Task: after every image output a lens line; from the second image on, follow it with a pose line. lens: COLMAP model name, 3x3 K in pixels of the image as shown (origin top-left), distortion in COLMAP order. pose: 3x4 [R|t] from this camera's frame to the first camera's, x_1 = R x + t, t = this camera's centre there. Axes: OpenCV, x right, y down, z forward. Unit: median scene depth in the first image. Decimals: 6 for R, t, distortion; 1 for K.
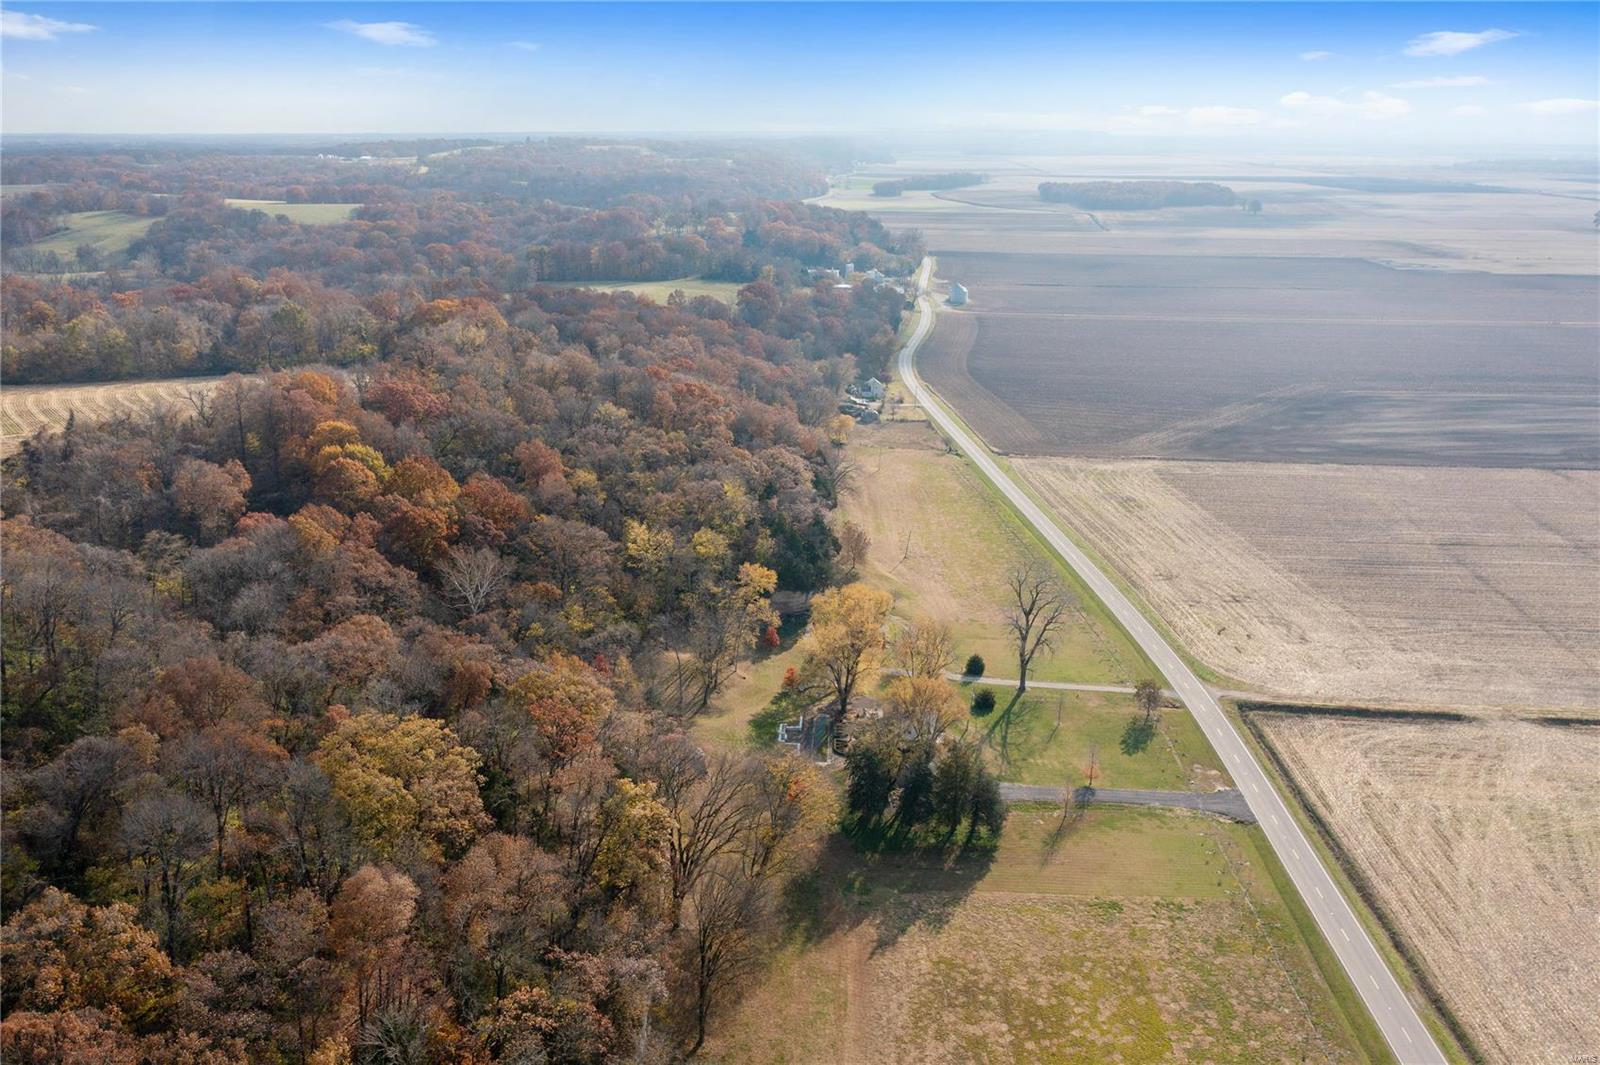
lens RADIAL K [[1270.9, 0, 800.0], [0, 1270.9, 532.5], [0, 0, 1]] dist [-0.007559, -0.000121]
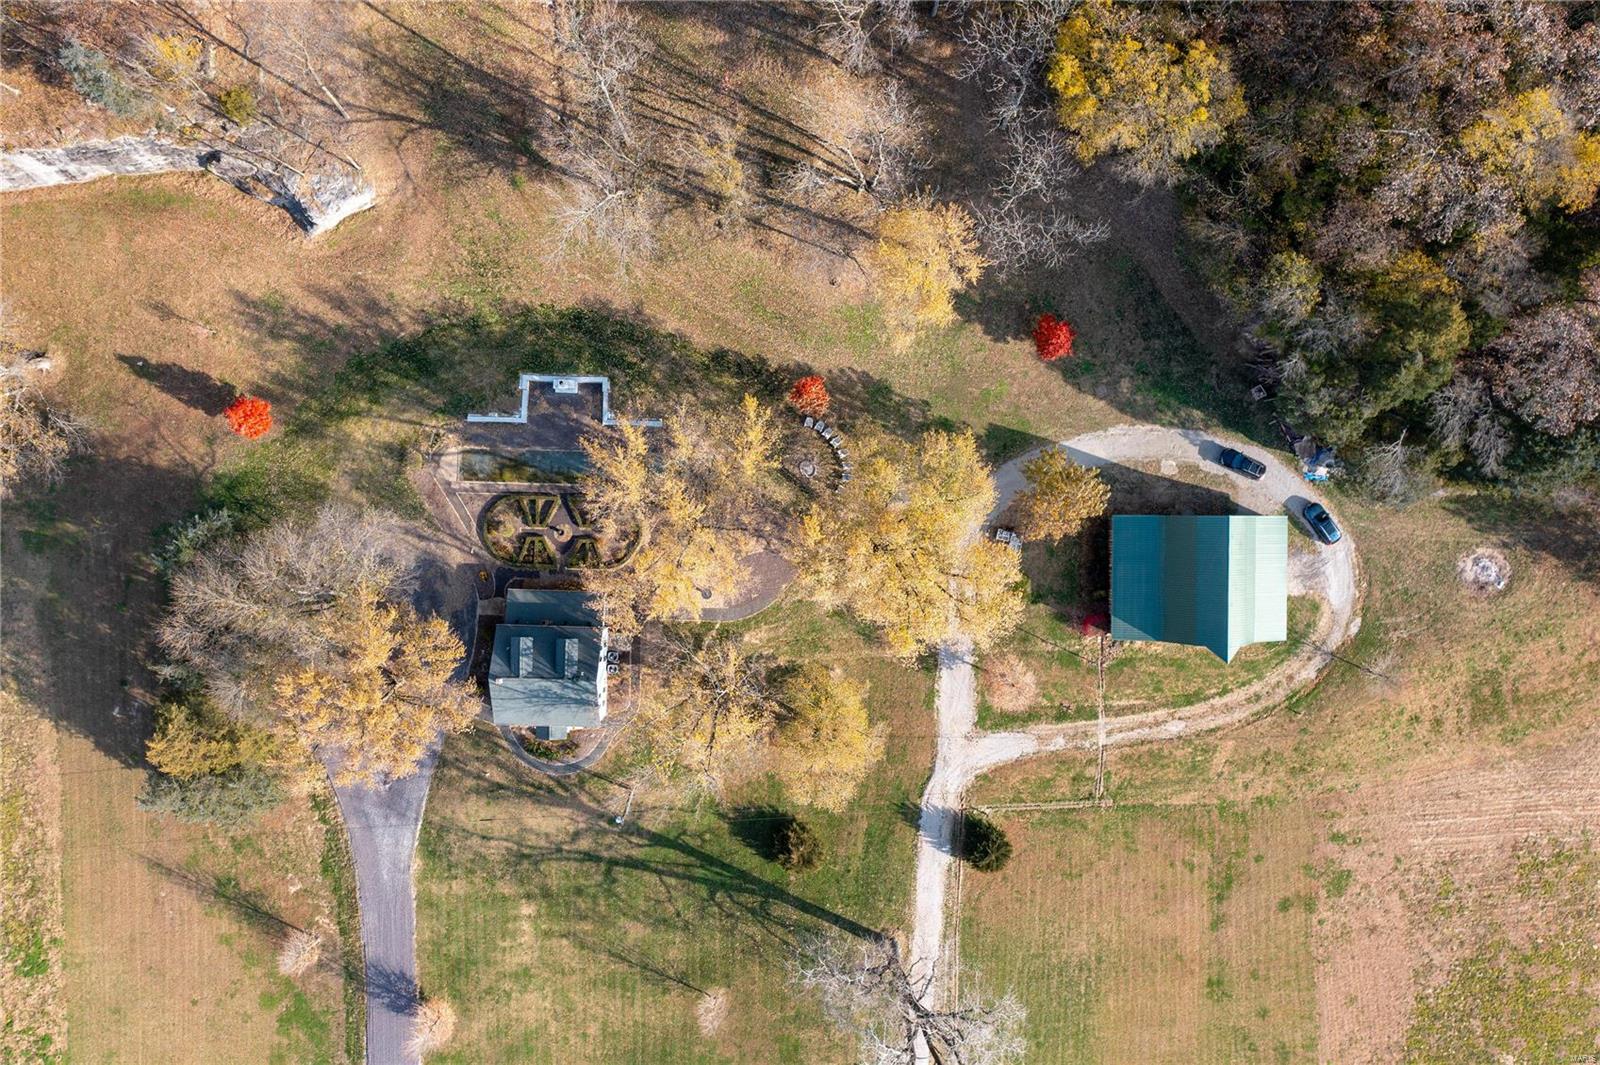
lens RADIAL K [[1270.9, 0, 800.0], [0, 1270.9, 532.5], [0, 0, 1]] dist [-0.007559, -0.000121]
pose [[0.014818, 0.999846, 0.009396, 0.035702], [-0.304426, -0.004439, 0.952525, -0.278573], [0.952421, -0.016975, 0.304314, 0.874522]]
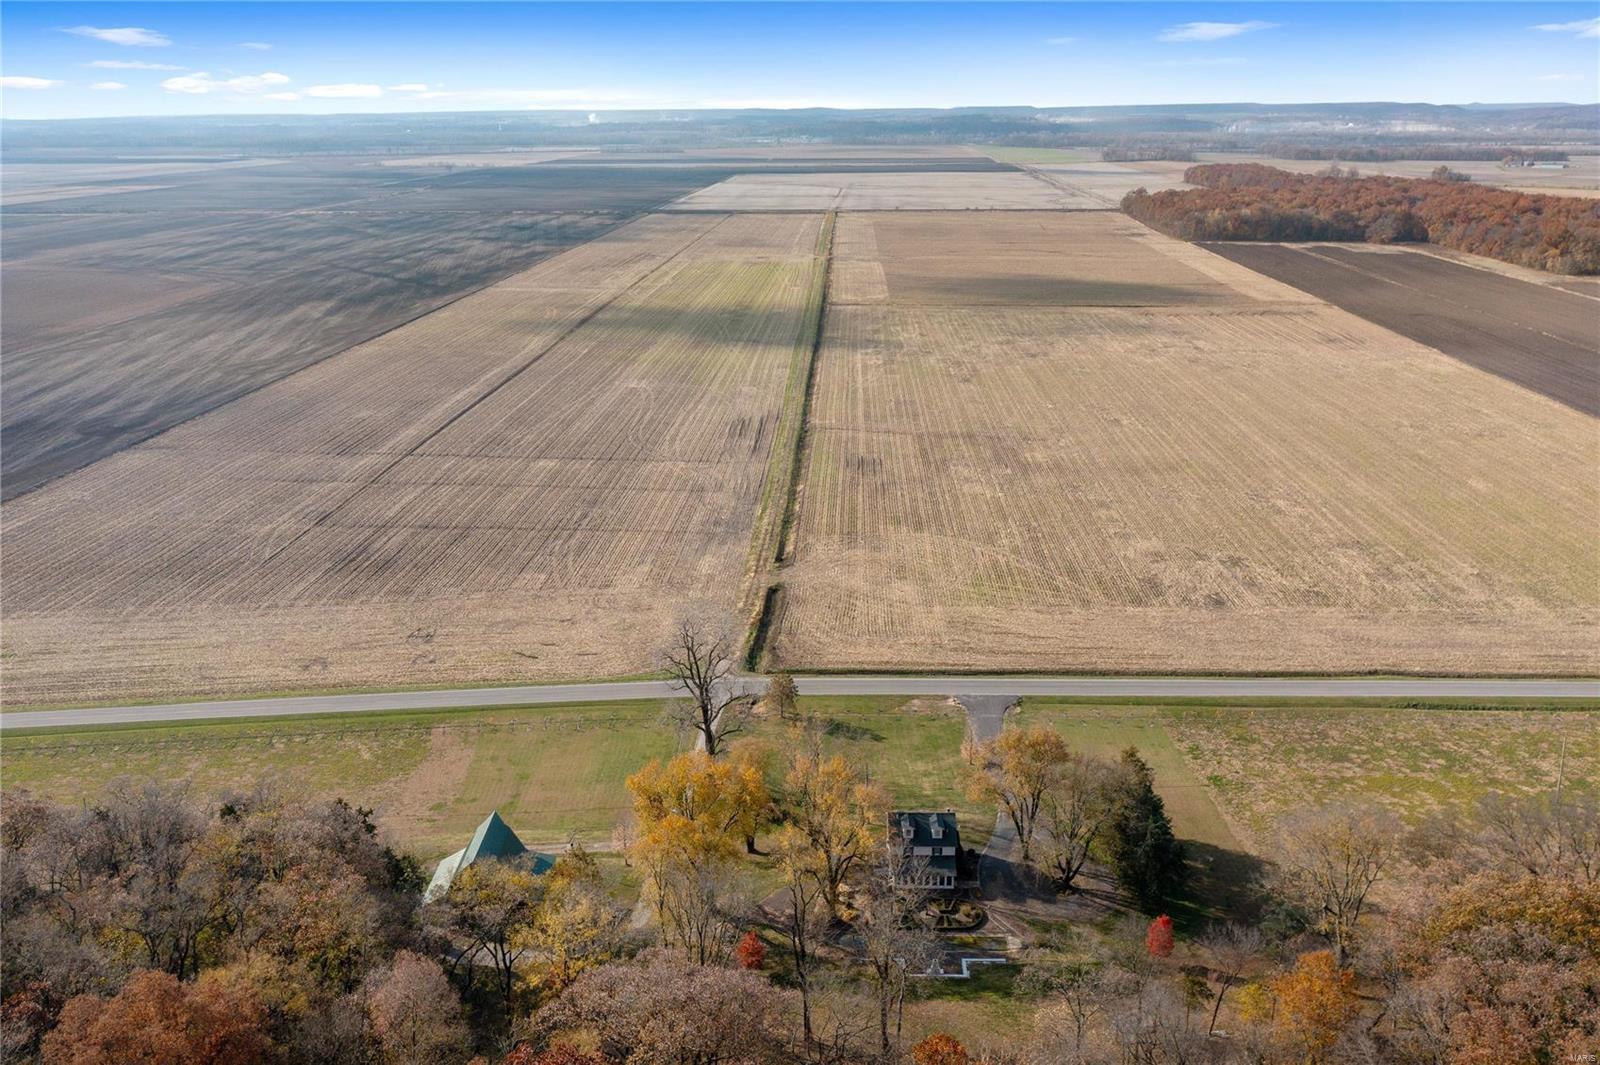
lens RADIAL K [[1270.9, 0, 800.0], [0, 1270.9, 532.5], [0, 0, 1]] dist [-0.007559, -0.000121]
pose [[-0.019873, -0.313888, 0.949252, -0.478881], [0.305085, 0.902253, 0.304734, -0.215942], [-0.952118, 0.295659, 0.077832, 0.885089]]
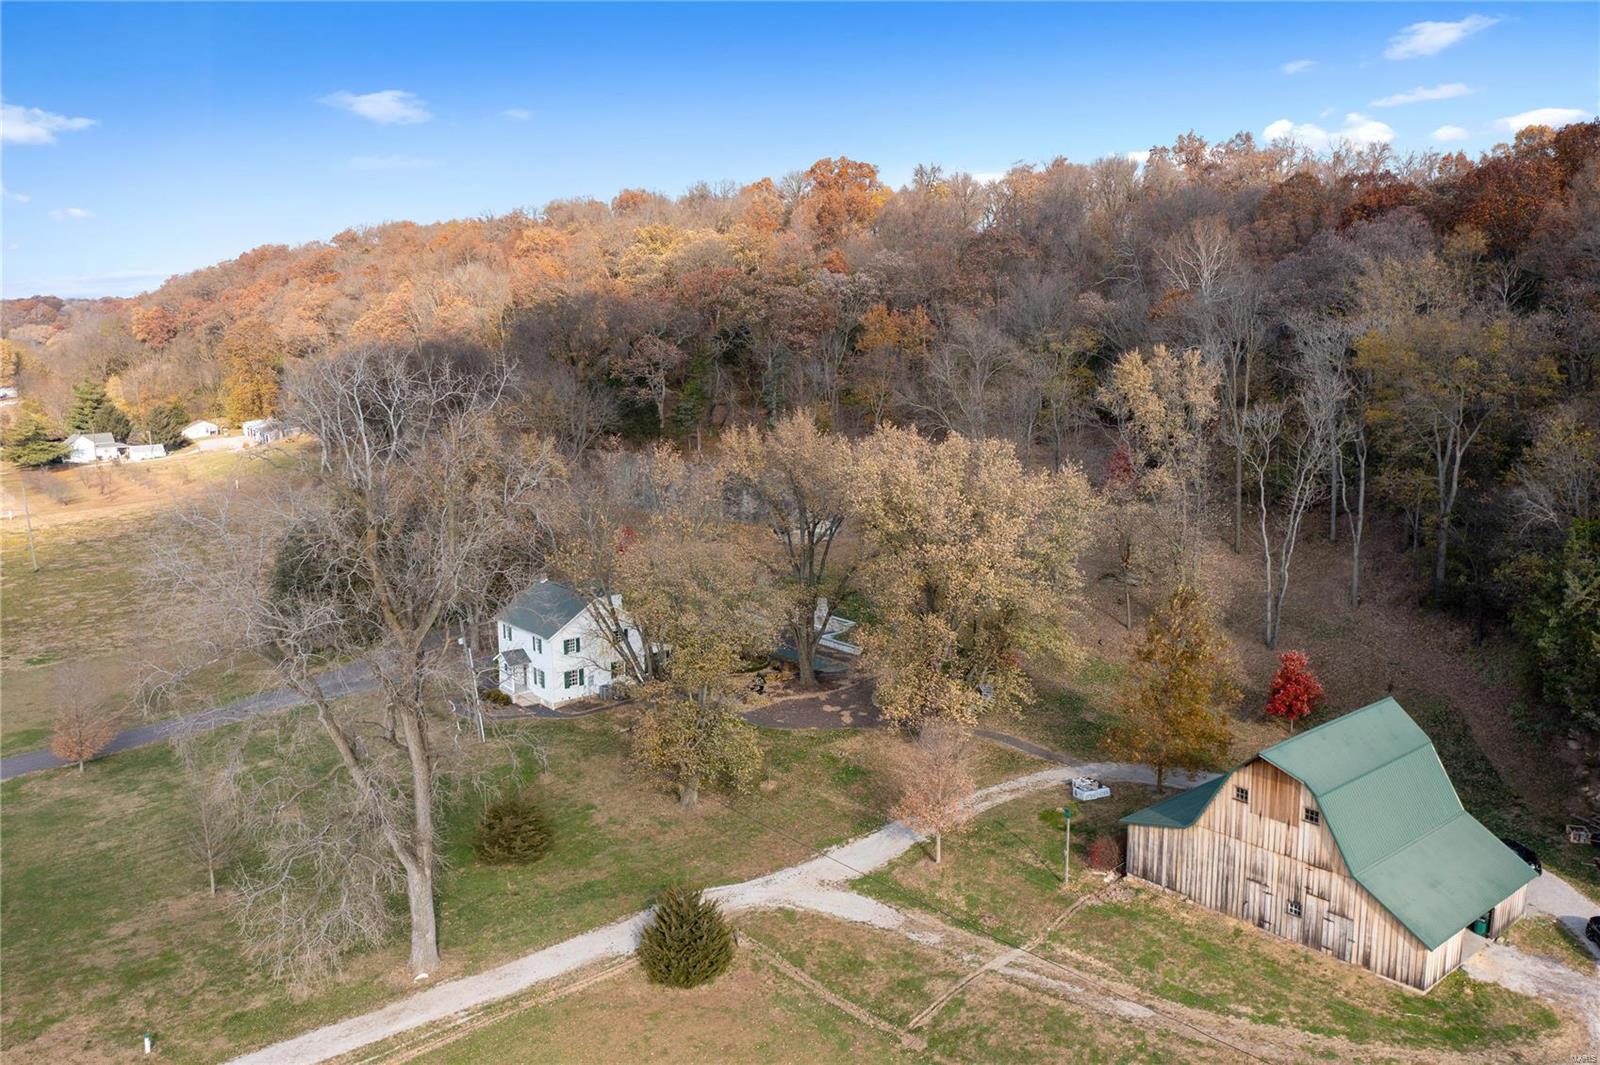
lens RADIAL K [[1270.9, 0, 800.0], [0, 1270.9, 532.5], [0, 0, 1]] dist [-0.007559, -0.000121]
pose [[-0.751557, 0.117437, -0.649131, 0.269974], [-0.193958, 0.901192, 0.387600, -0.043867], [0.630510, 0.417208, -0.654519, 1.193209]]
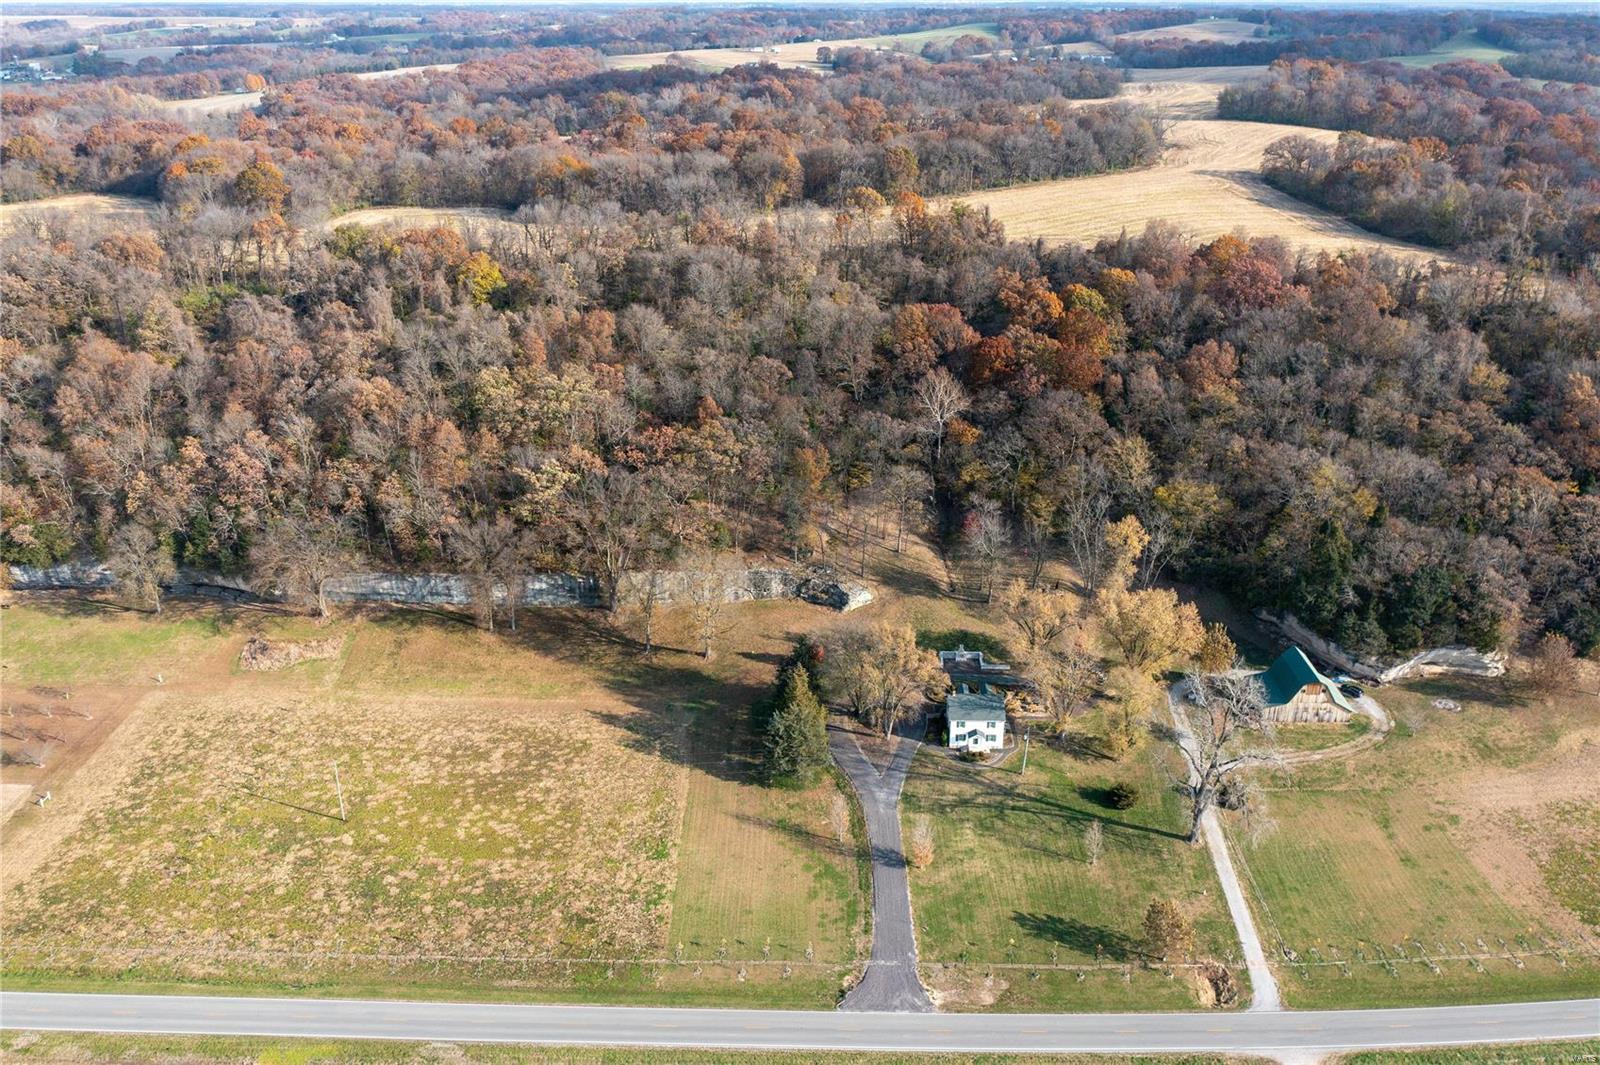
lens RADIAL K [[1280.9, 0, 800.0], [0, 1280.9, 532.5], [0, 0, 1]] dist [-0.008381, -0.001859]
pose [[0.011621, 0.393958, -0.919055, 0.768553], [-0.302256, 0.877505, 0.372326, -0.222808], [0.953156, 0.273463, 0.129273, 0.685724]]
